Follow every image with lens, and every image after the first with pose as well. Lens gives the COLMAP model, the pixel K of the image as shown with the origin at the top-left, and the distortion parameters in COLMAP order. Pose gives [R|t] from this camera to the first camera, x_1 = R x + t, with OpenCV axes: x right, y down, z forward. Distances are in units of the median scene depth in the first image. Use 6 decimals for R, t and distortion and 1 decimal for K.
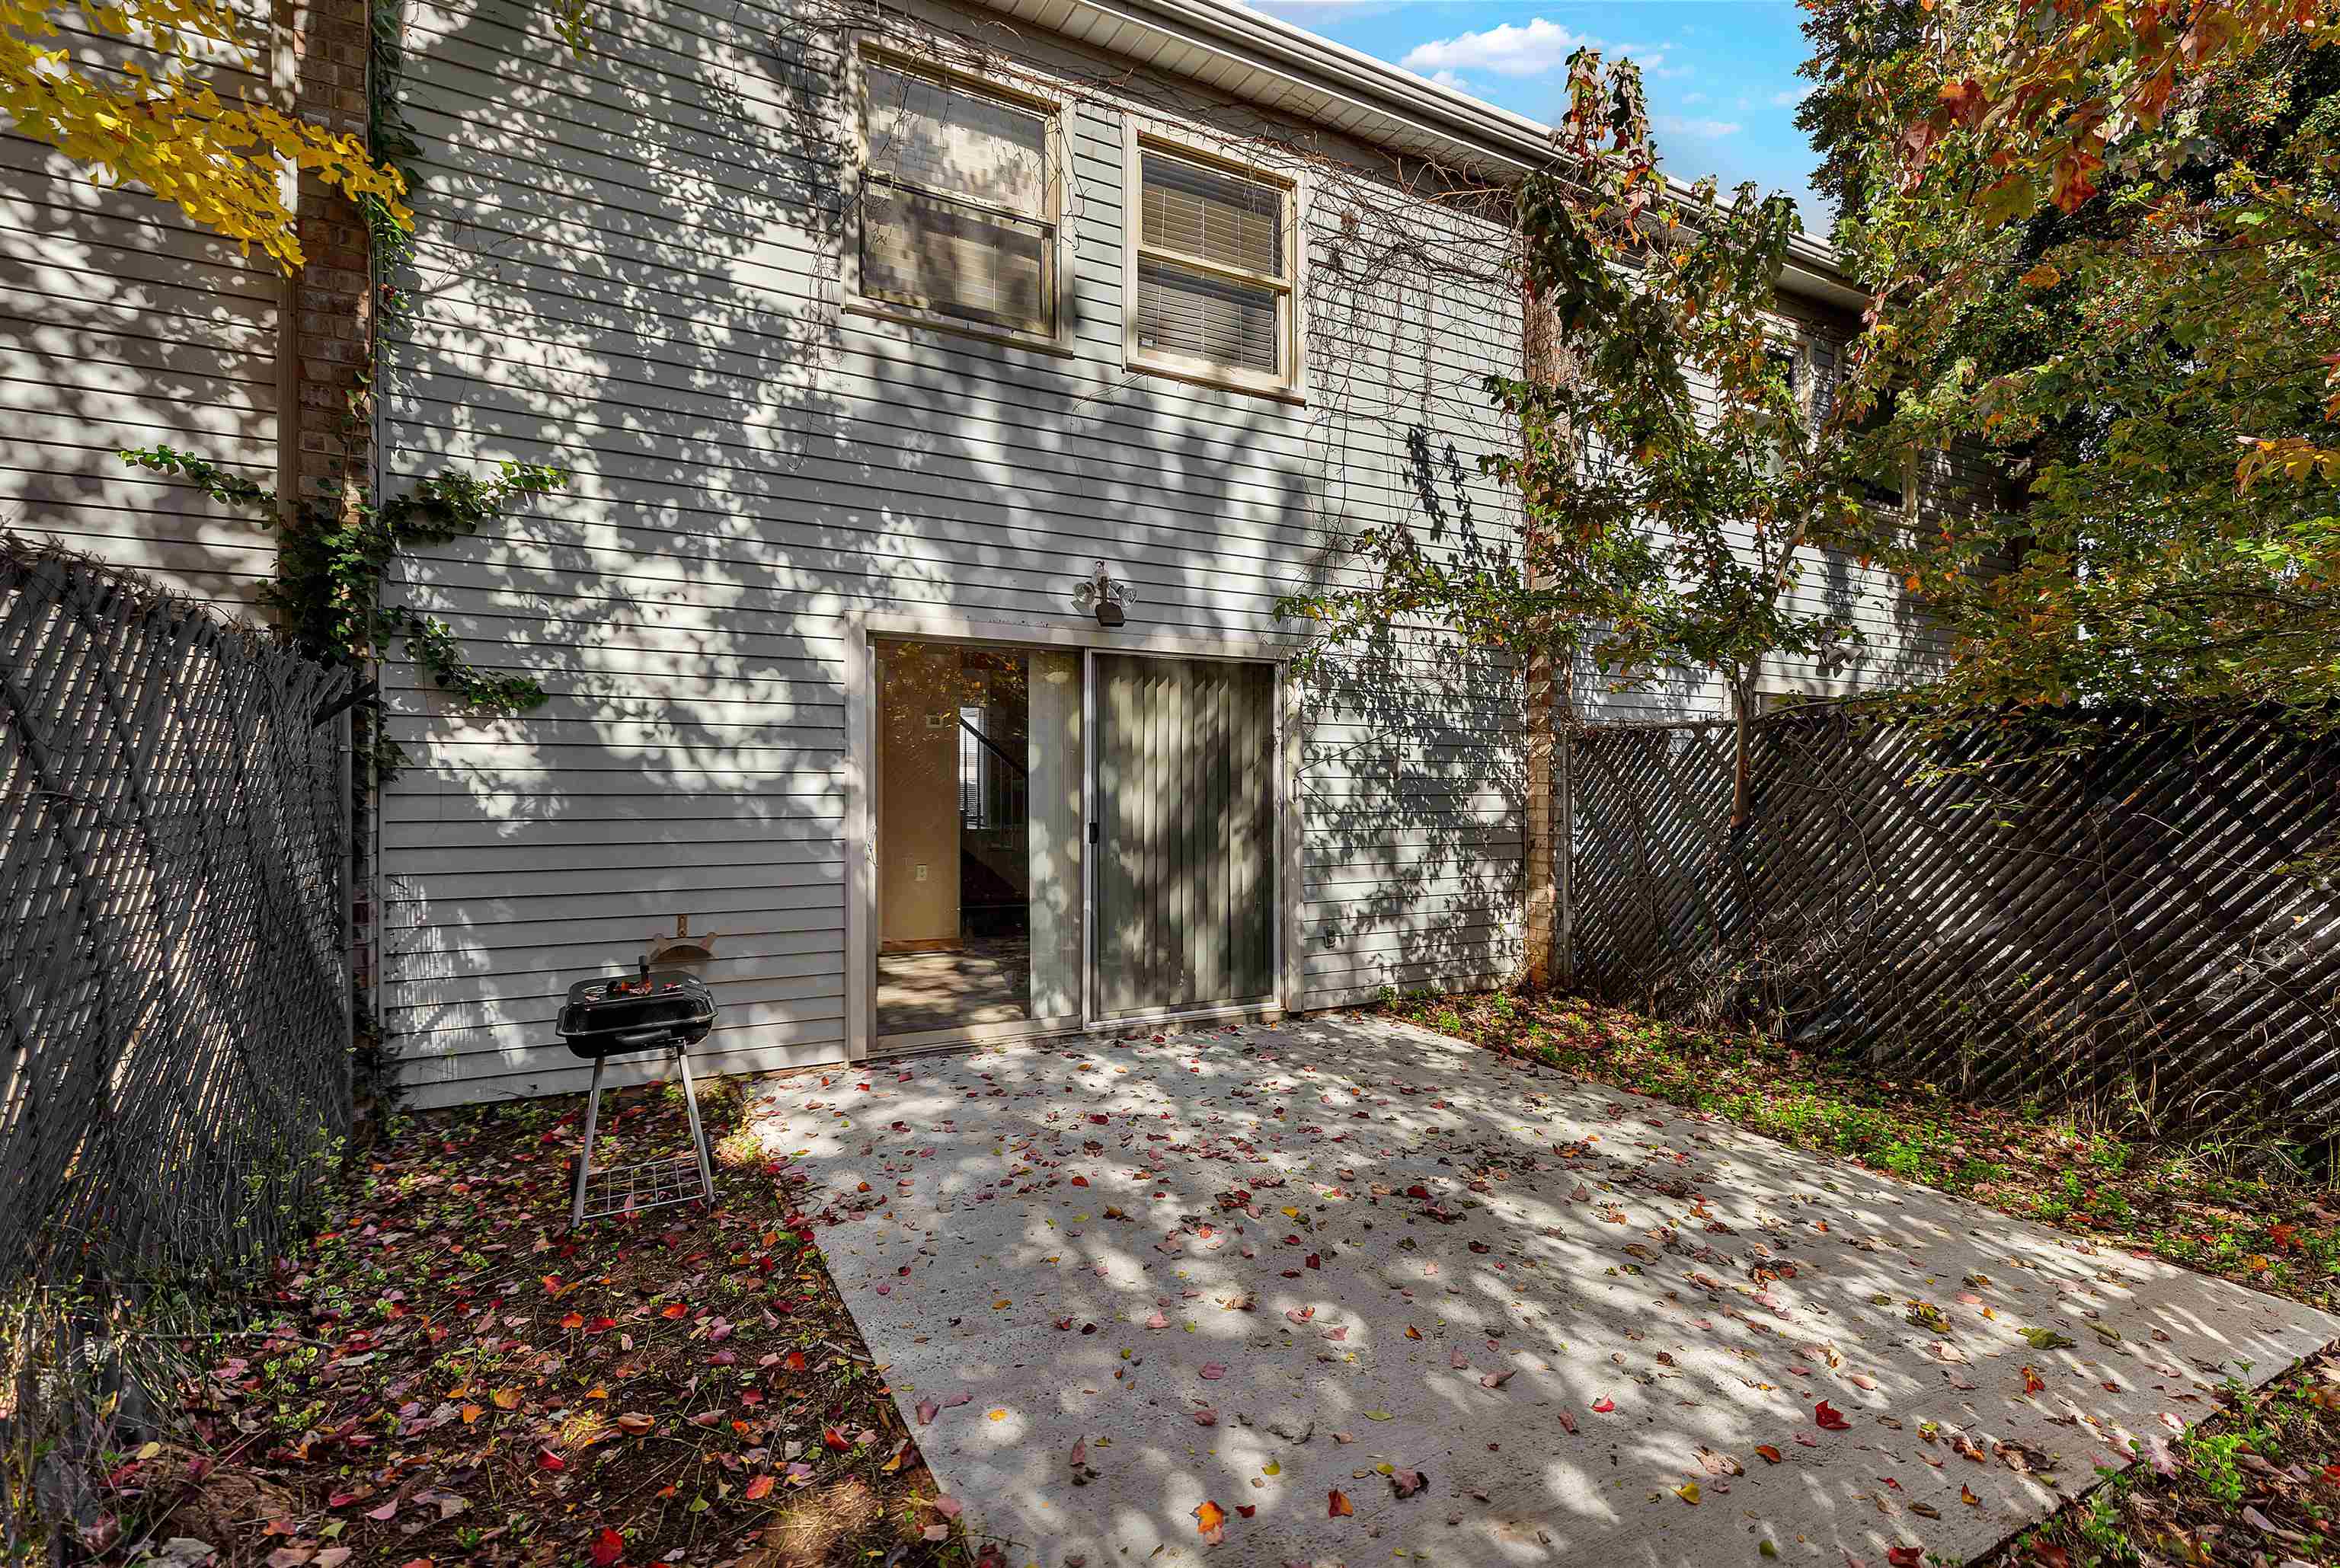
lens RADIAL K [[1115.2, 0, 1170.0], [0, 1115.2, 784.0], [0, 0, 1]] dist [0.010707, -0.000719]
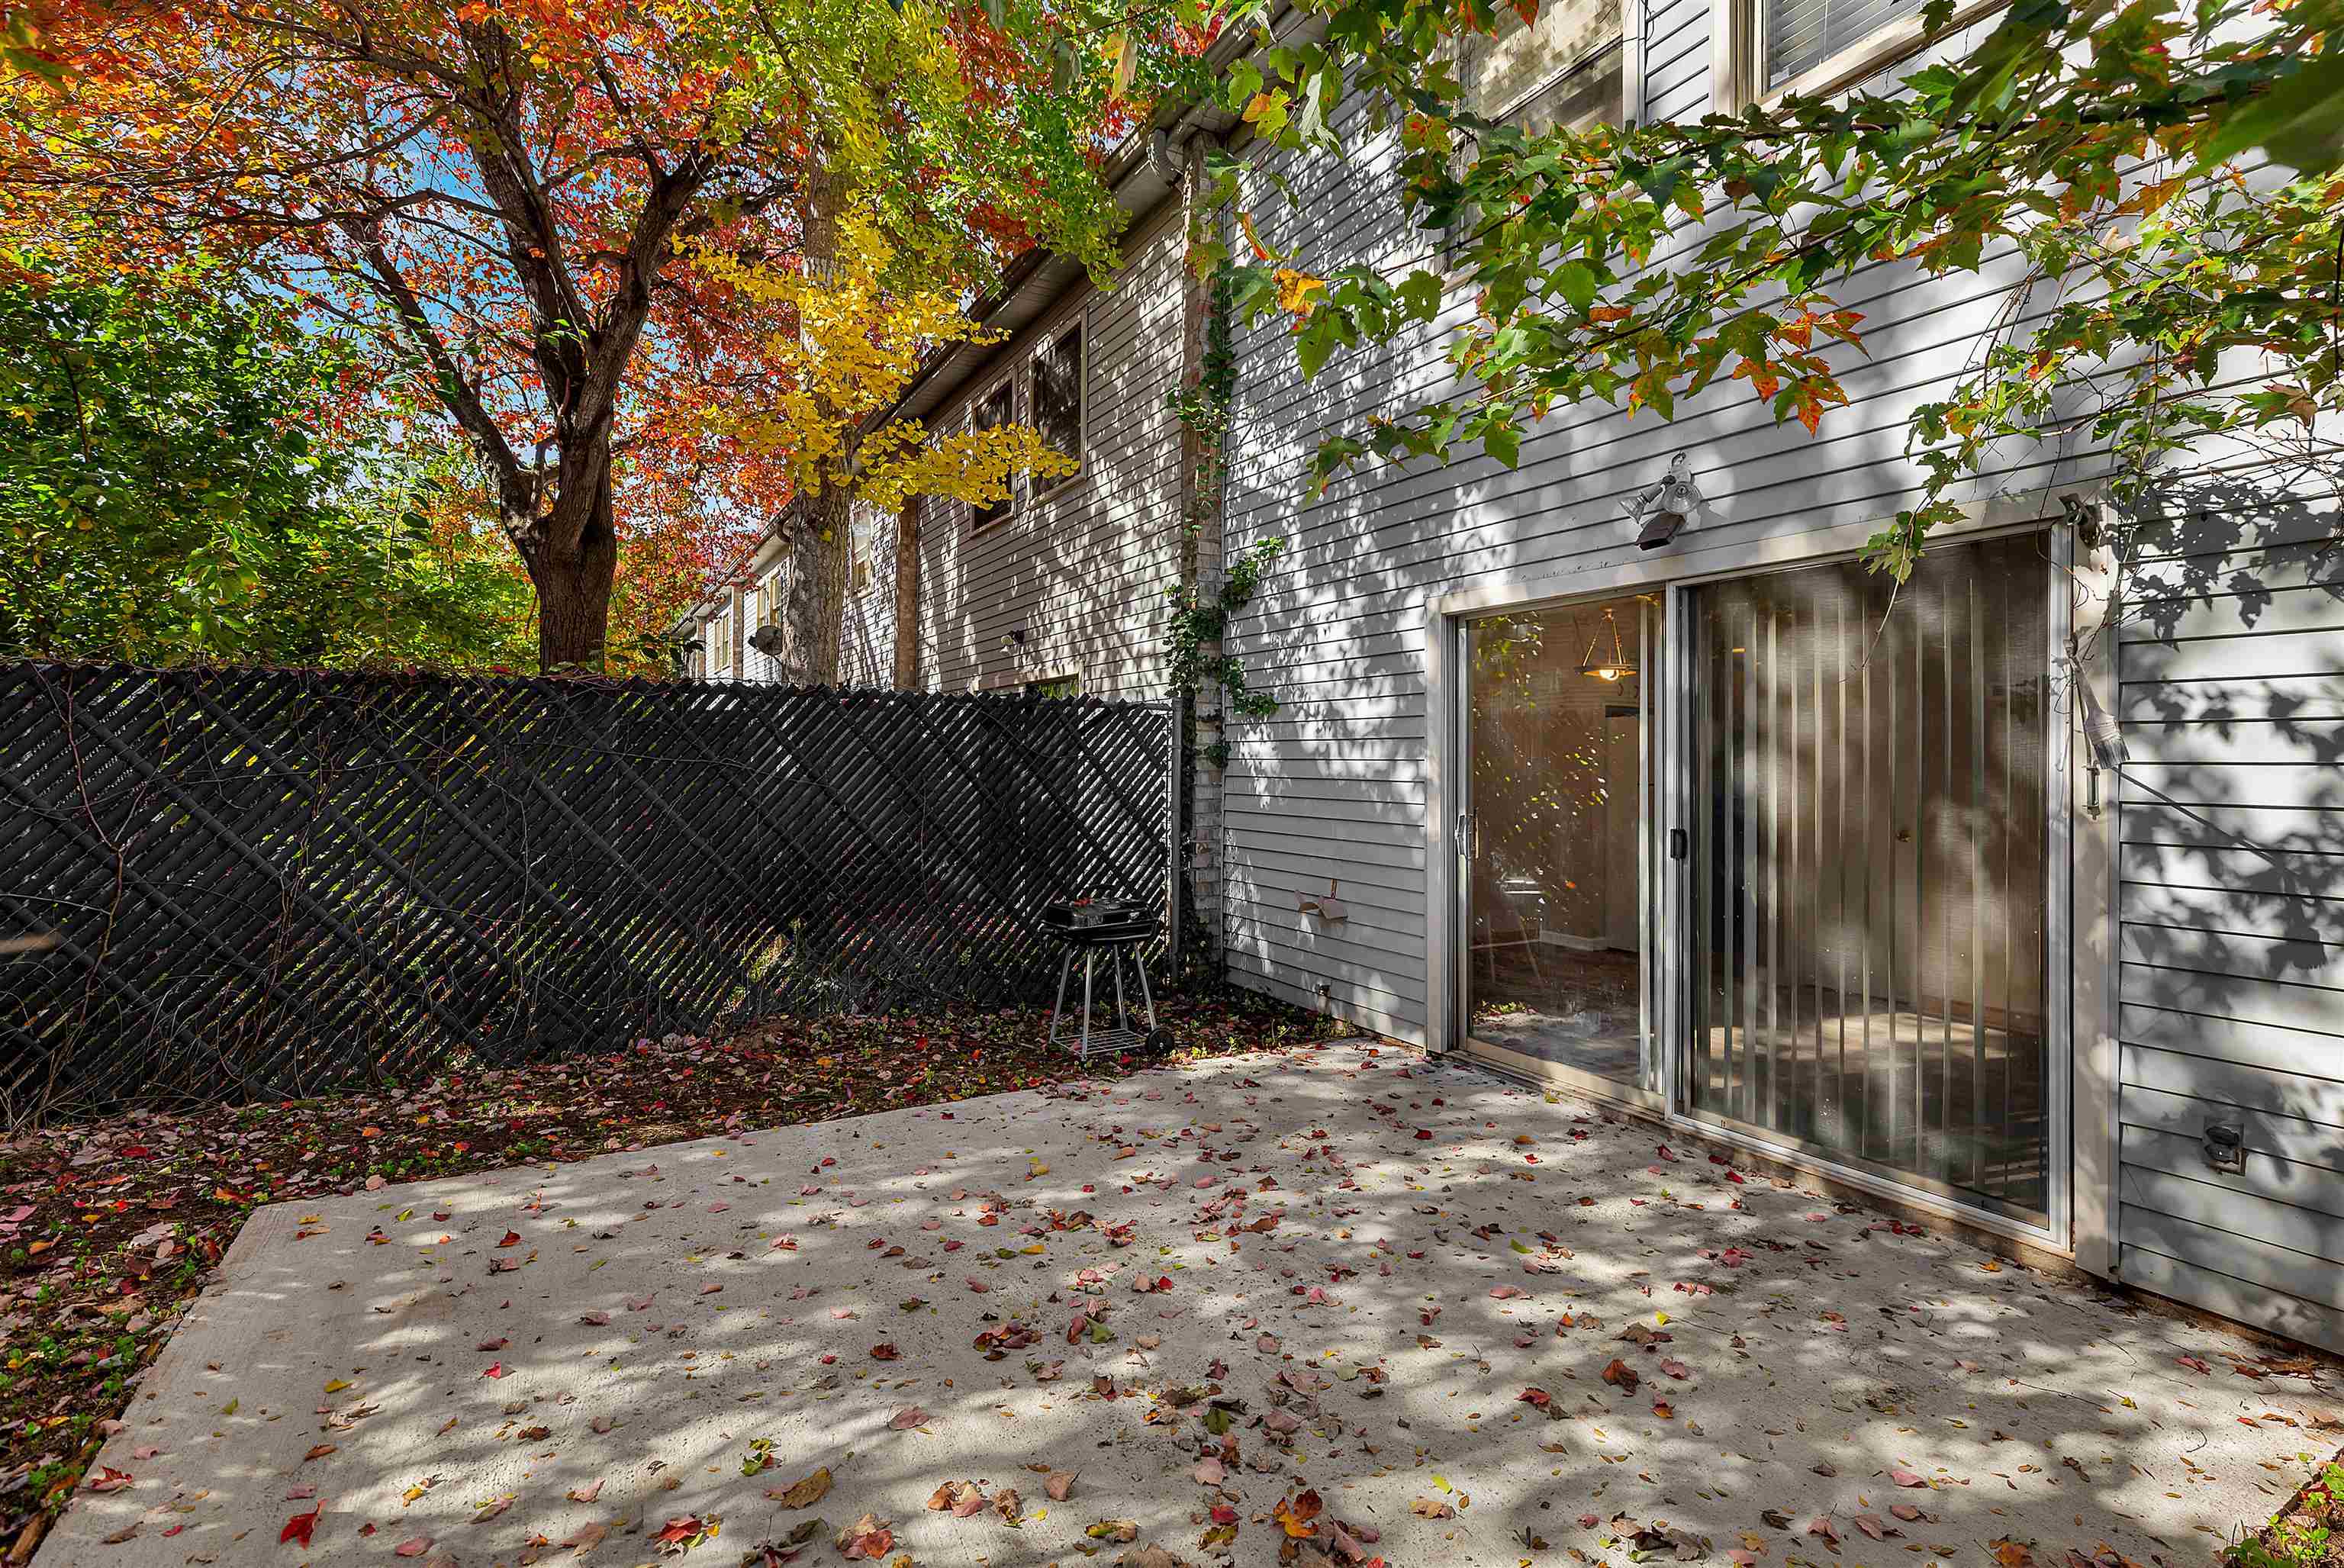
lens RADIAL K [[1033.9, 0, 1170.1], [0, 1033.9, 780.4], [0, 0, 1]] dist [0.003699, -0.000162]
pose [[0.059285, 0.006319, -0.998221, 0.640352], [-0.019969, 0.999787, 0.005143, 0.007528], [0.998041, 0.019628, 0.059399, 0.735511]]
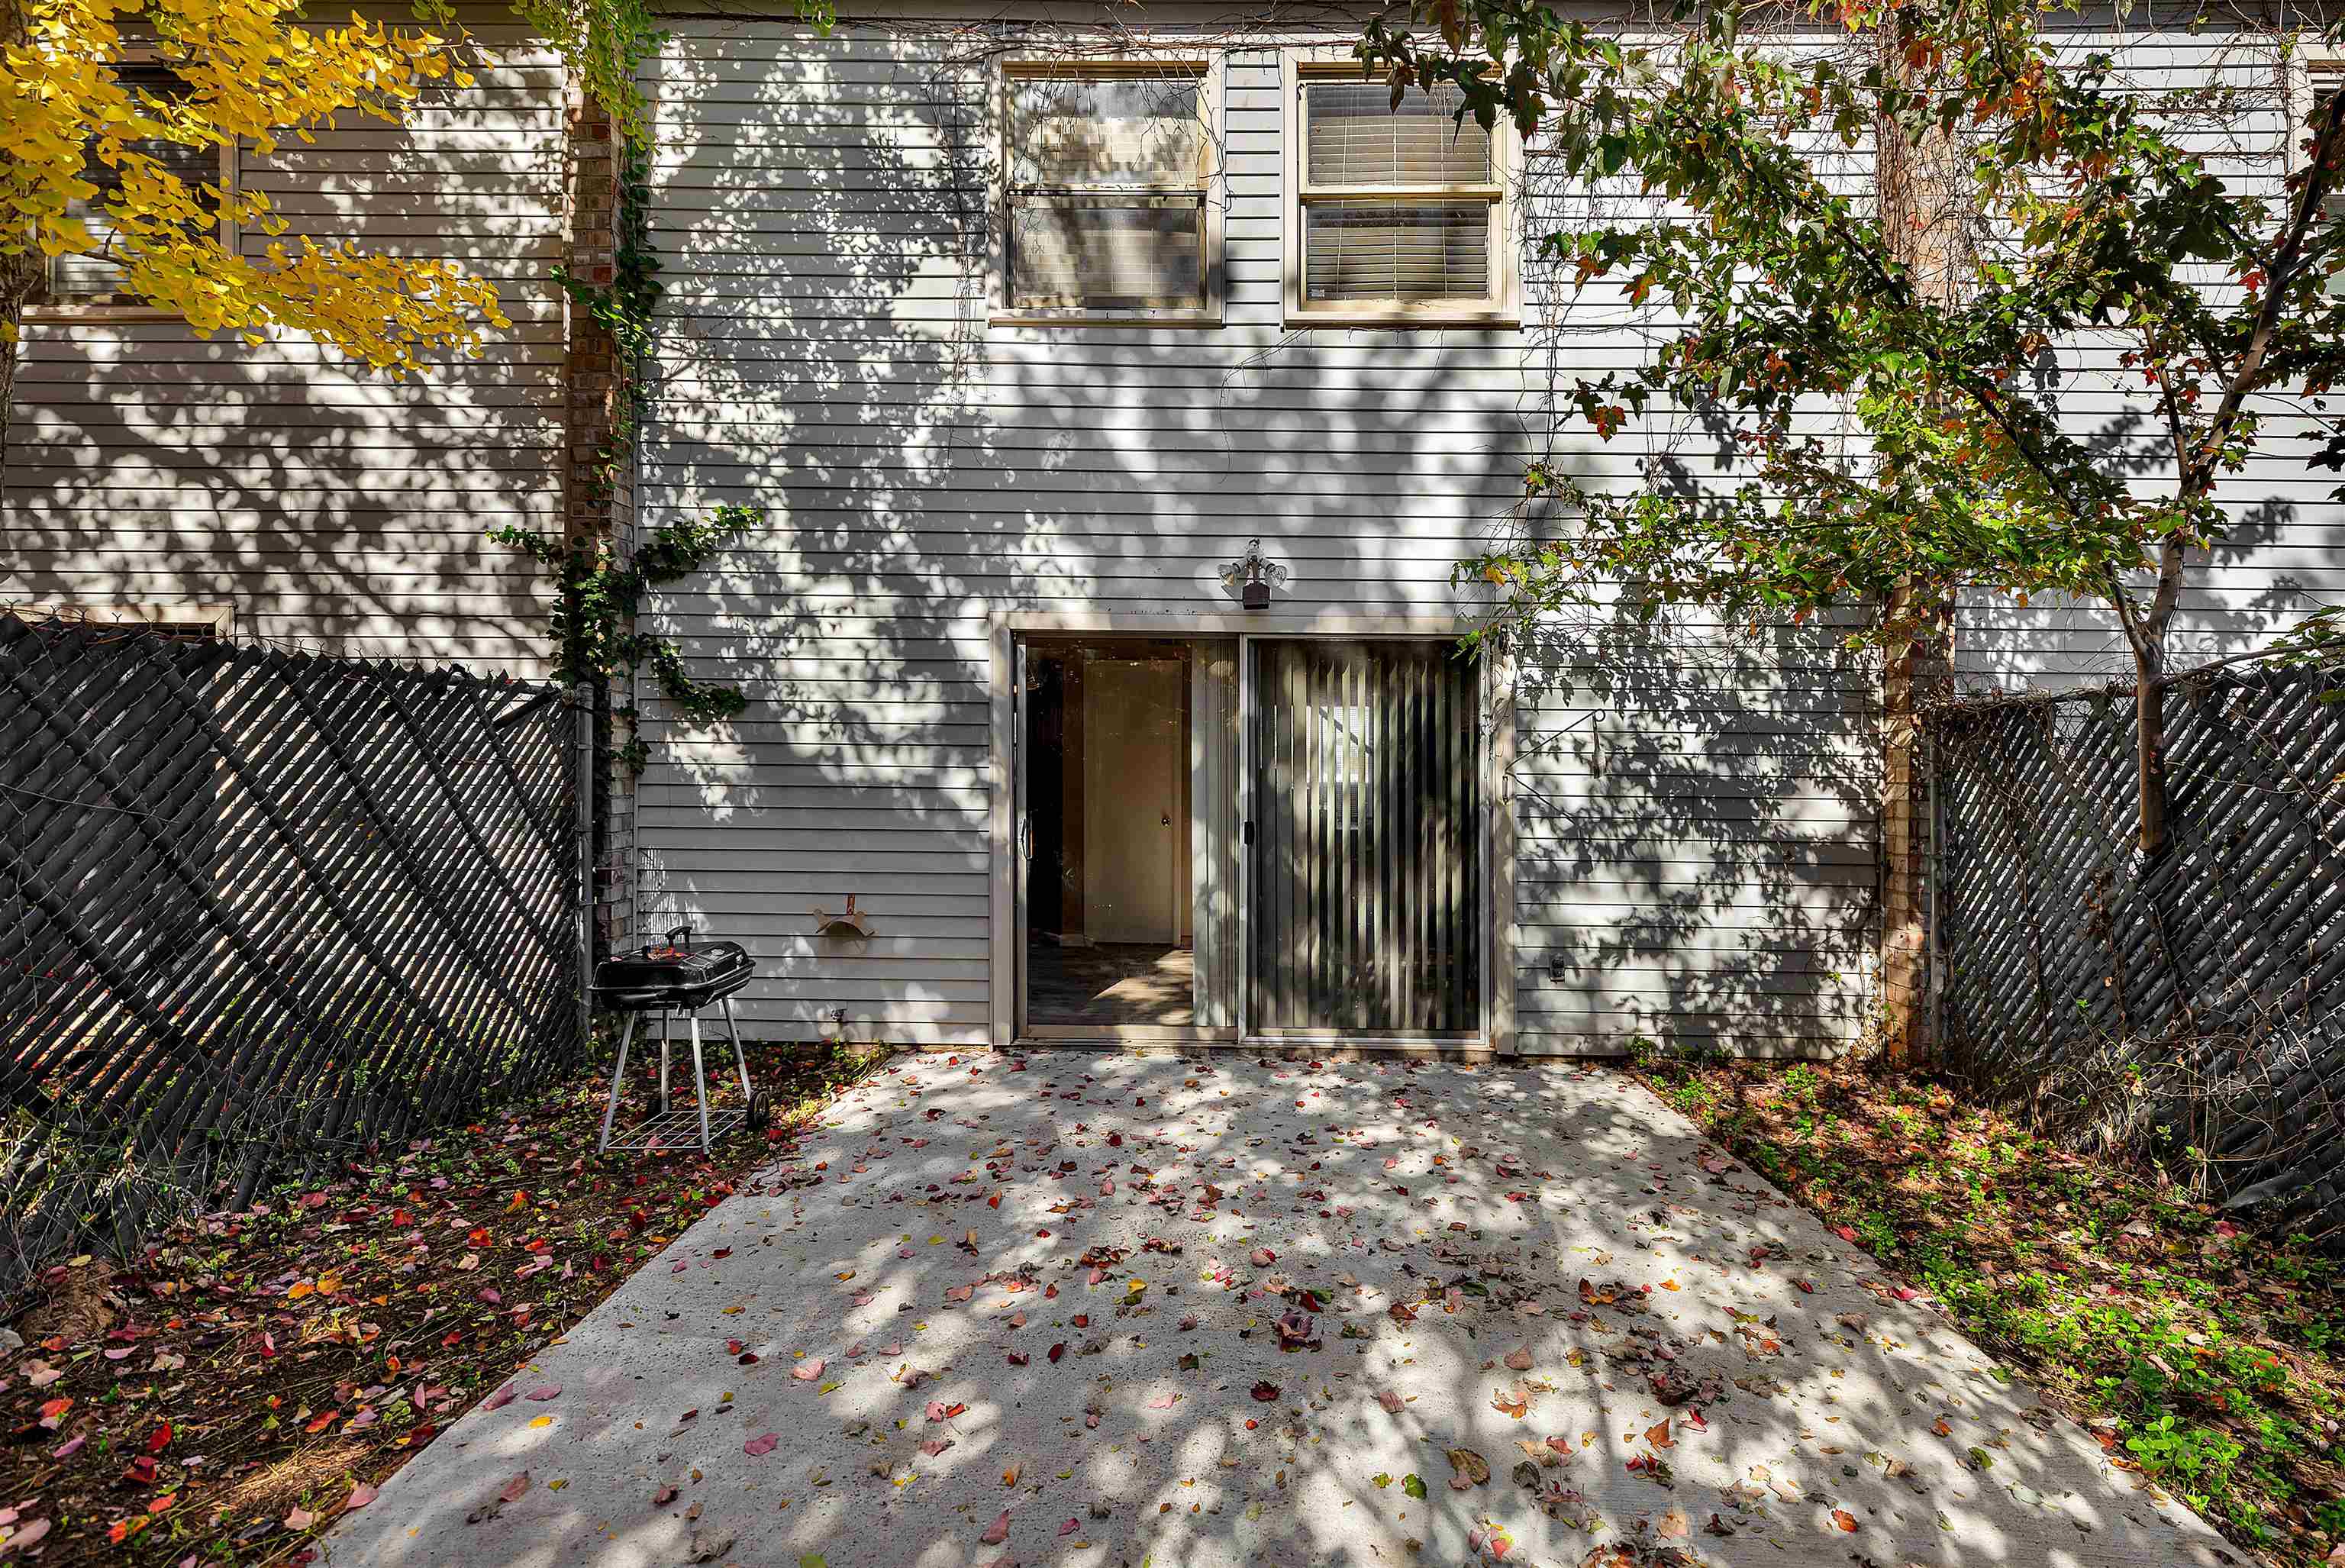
lens RADIAL K [[1081.7, 0, 1185.1], [0, 1081.7, 780.3], [0, 0, 1]] dist [0.008887, -0.000782]
pose [[0.870307, 0.004095, -0.492493, 0.375086], [-0.007158, 0.999965, -0.004336, 0.004880], [0.492458, 0.007299, 0.870306, 0.216035]]
